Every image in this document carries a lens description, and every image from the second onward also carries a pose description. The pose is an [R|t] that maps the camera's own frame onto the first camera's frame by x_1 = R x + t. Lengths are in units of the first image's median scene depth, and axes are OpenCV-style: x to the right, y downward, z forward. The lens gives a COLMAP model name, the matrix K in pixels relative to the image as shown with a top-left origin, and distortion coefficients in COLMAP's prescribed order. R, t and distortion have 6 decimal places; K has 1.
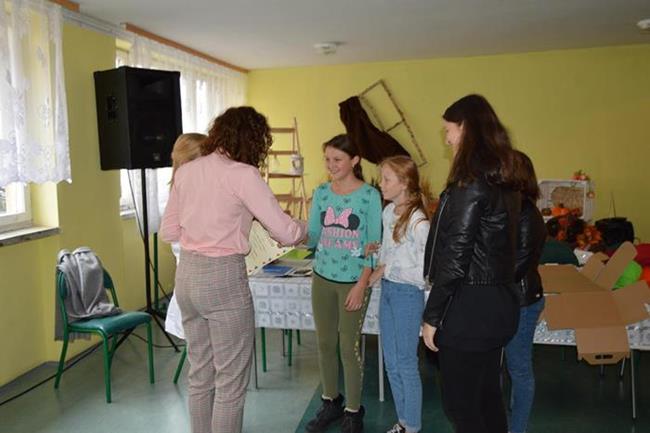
lens RADIAL K [[607.1, 0, 325.0], [0, 607.1, 216.5], [0, 0, 1]] dist [-0.010337, -0.004407]
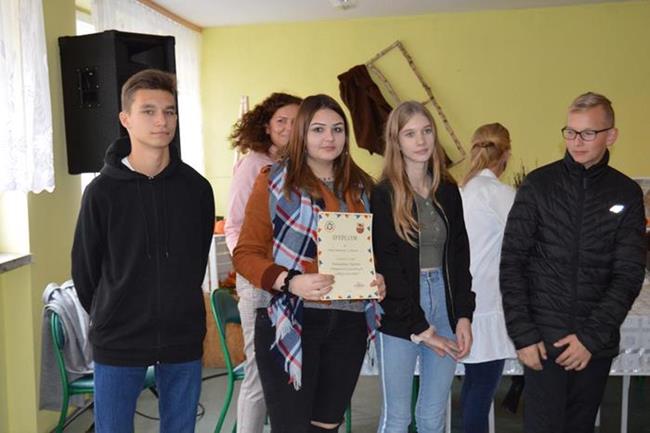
lens RADIAL K [[990.9, 0, 325.0], [0, 990.9, 216.5], [0, 0, 1]] dist [-0.010131, -0.087308]
pose [[0.992213, -0.024712, 0.122073, -0.205691], [0.028939, 0.999037, -0.032970, 0.019343], [-0.121141, 0.036246, 0.991973, -0.183022]]
